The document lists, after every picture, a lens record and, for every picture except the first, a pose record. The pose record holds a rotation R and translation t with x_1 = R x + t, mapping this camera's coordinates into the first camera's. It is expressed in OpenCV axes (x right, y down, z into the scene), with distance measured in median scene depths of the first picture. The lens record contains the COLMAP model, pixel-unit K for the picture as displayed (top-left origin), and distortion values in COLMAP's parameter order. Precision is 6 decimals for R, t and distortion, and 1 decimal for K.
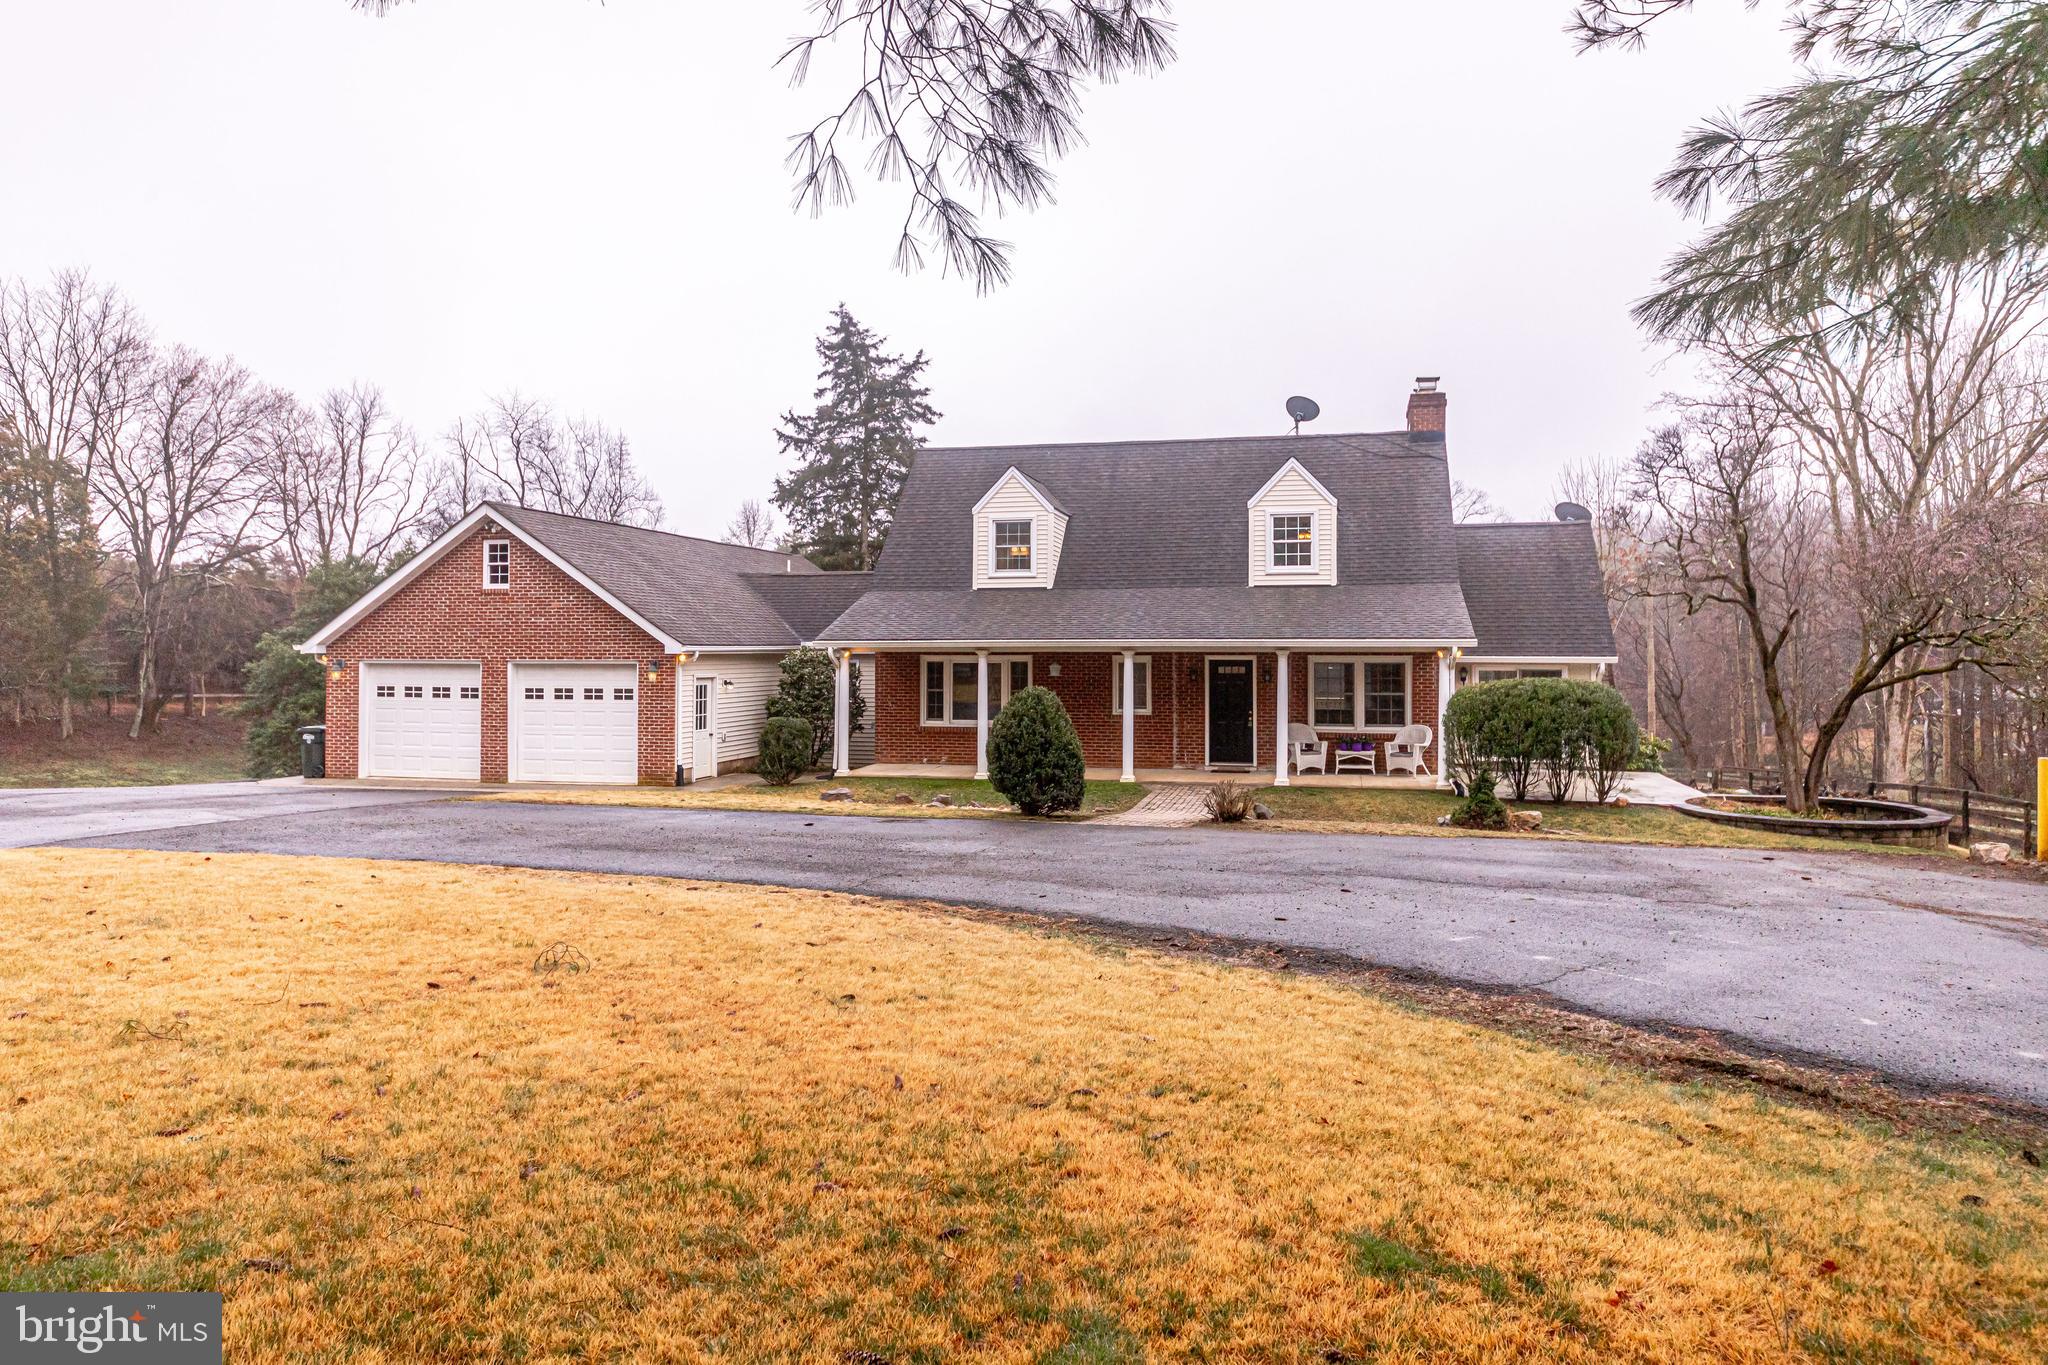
lens RADIAL K [[1291.8, 0, 1035.7], [0, 1291.8, 697.3], [0, 0, 1]] dist [0.002574, -0.007908]
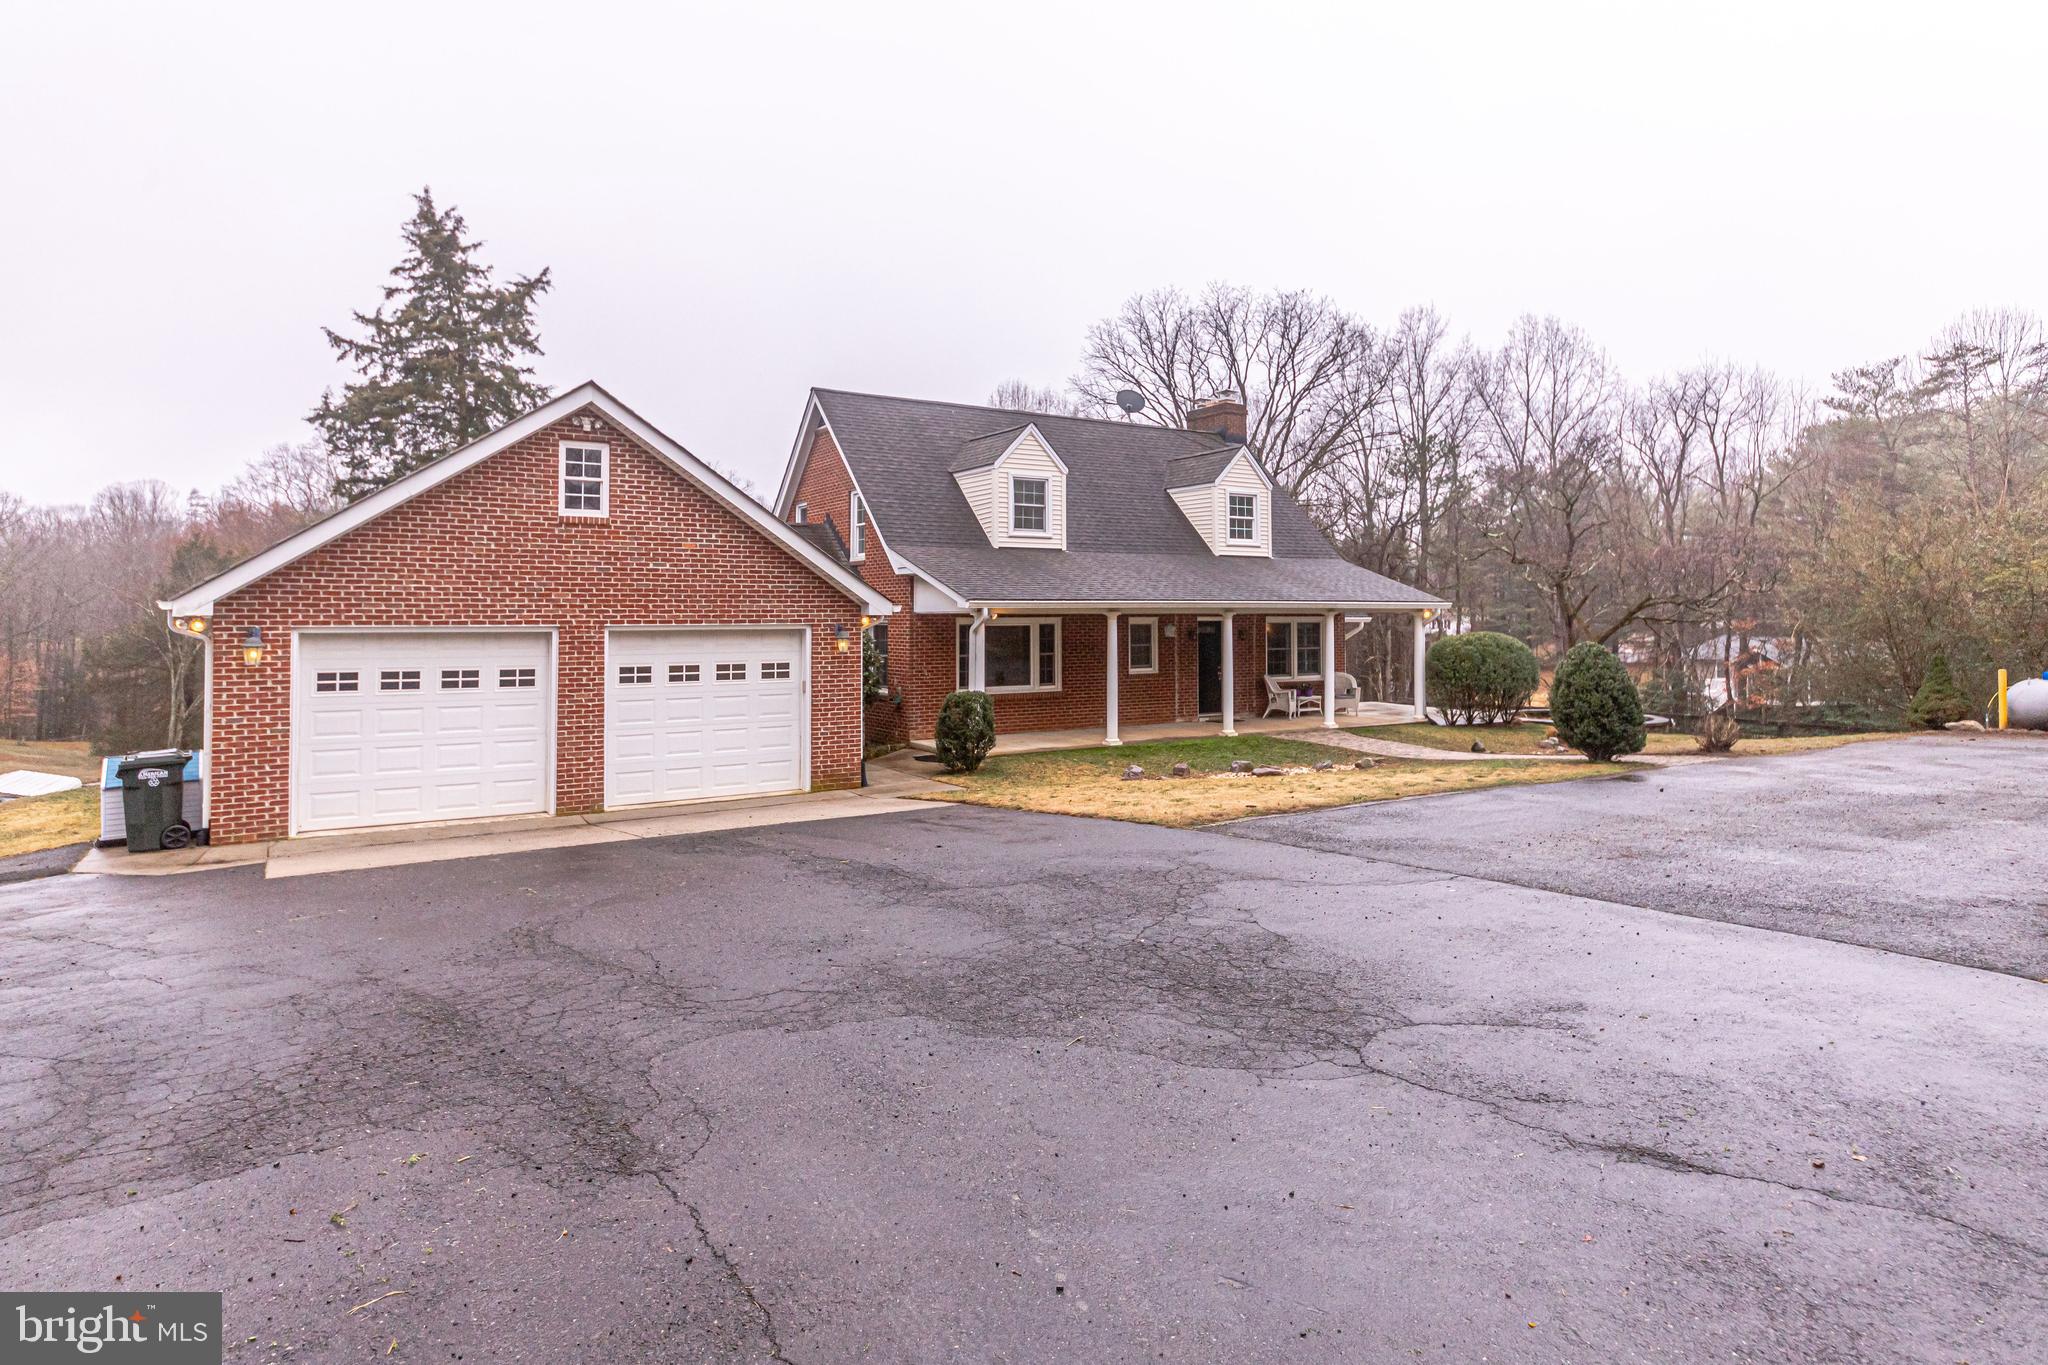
lens RADIAL K [[1107.5, 0, 1005.5], [0, 1107.5, 640.3], [0, 0, 1]] dist [0.002190, -0.001159]
pose [[0.722077, -0.016217, 0.691622, -0.647214], [0.029524, 0.999537, -0.007387, -0.010841], [-0.691182, 0.025753, 0.722222, 0.444095]]
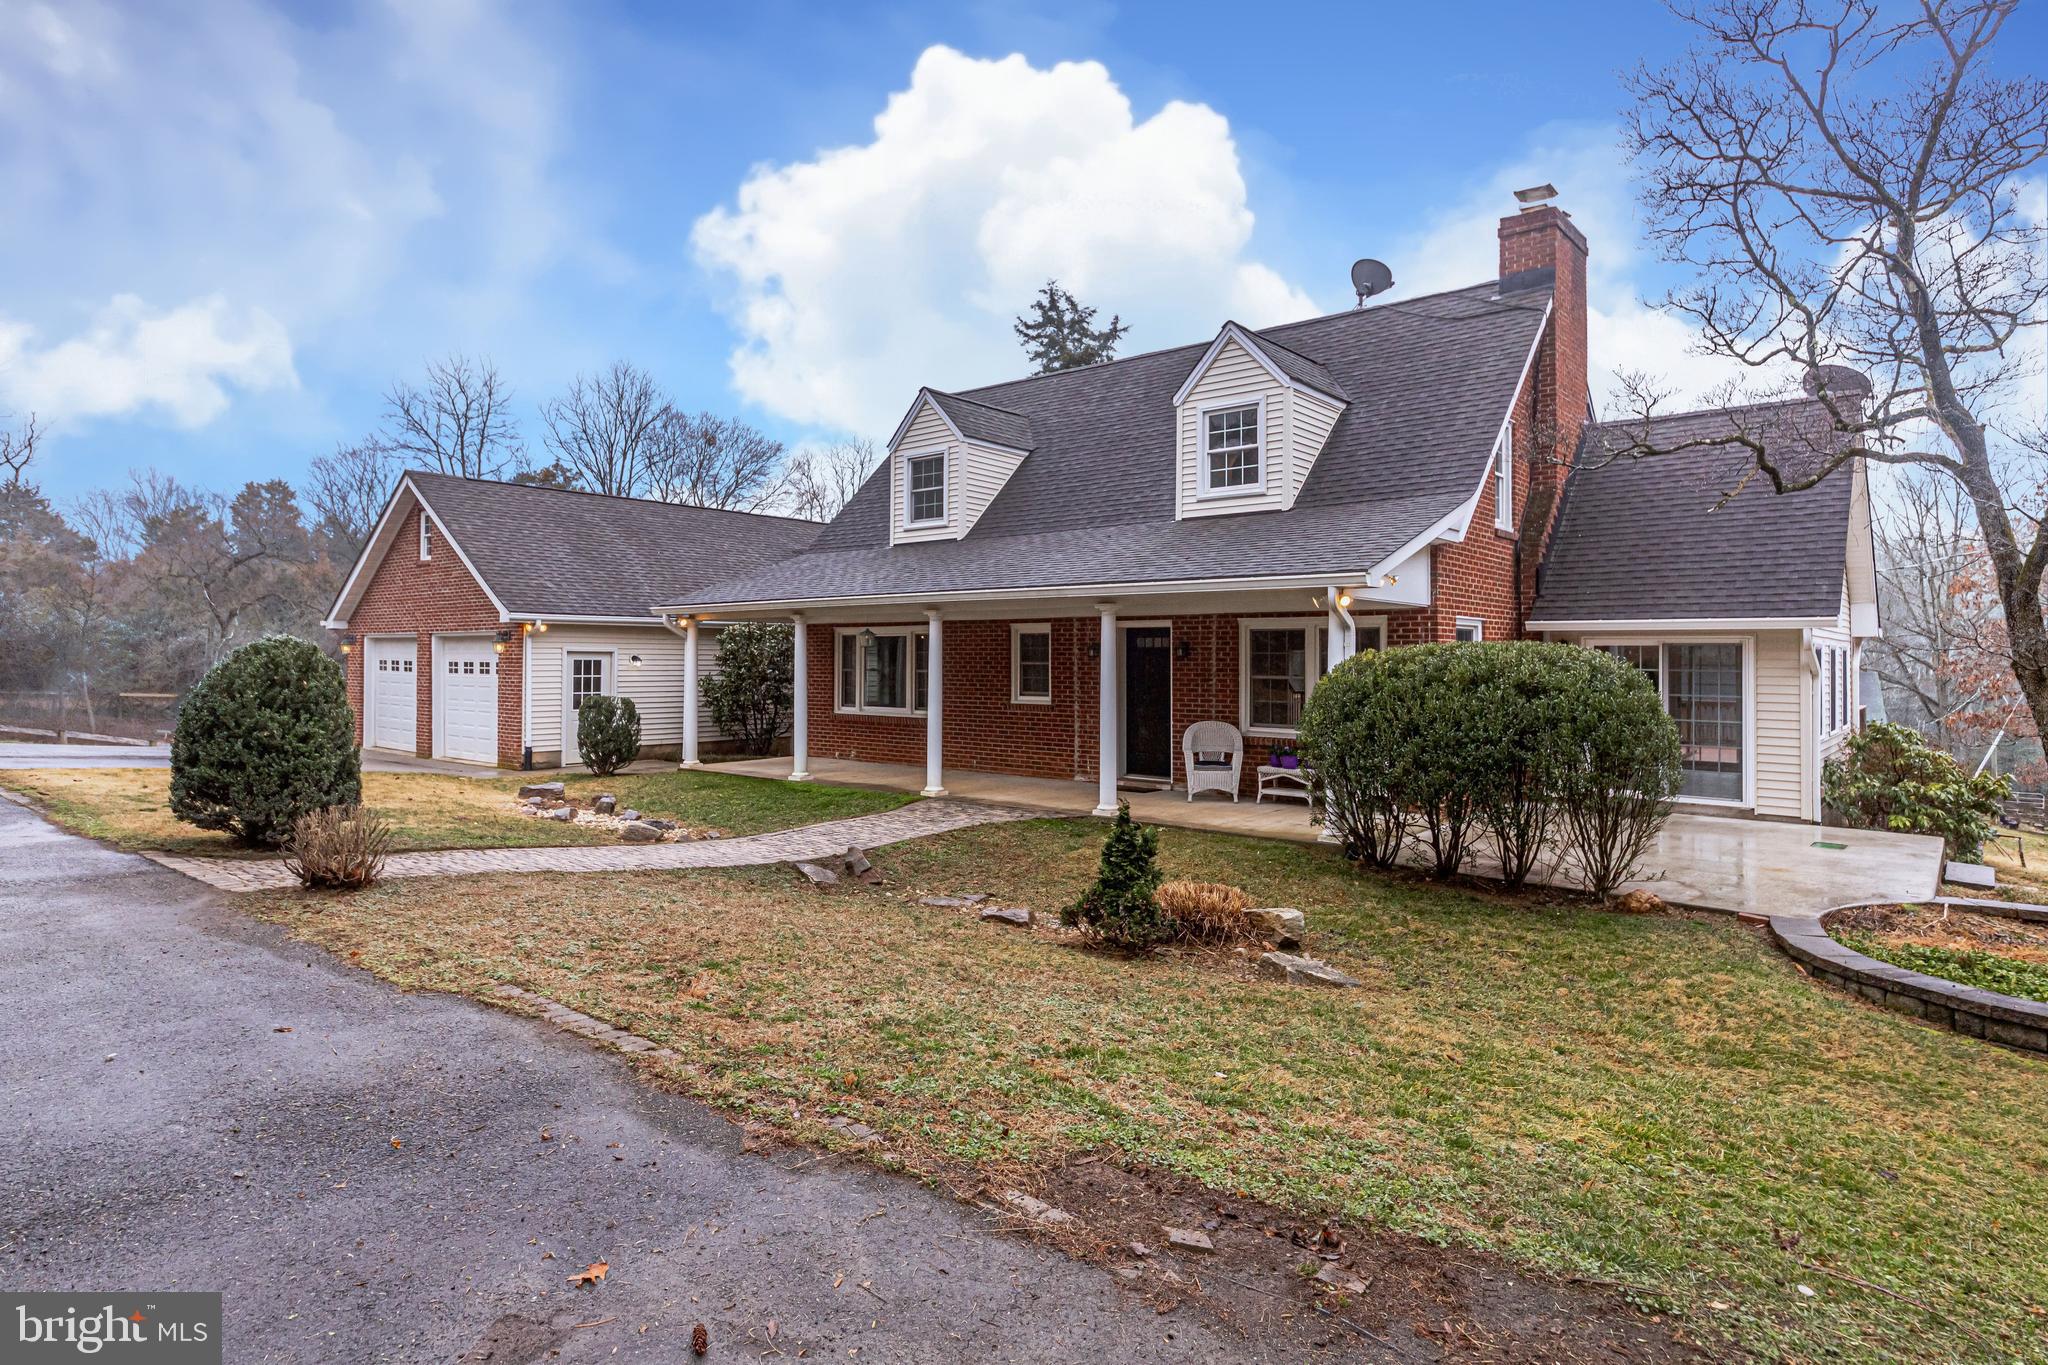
lens RADIAL K [[1107.5, 0, 1034.4], [0, 1107.5, 676.9], [0, 0, 1]] dist [0.002190, -0.001159]
pose [[0.892720, 0.010592, -0.450487, 0.372133], [-0.020083, 0.999666, -0.016295, 0.008463], [0.450163, 0.023594, 0.892634, 0.454135]]
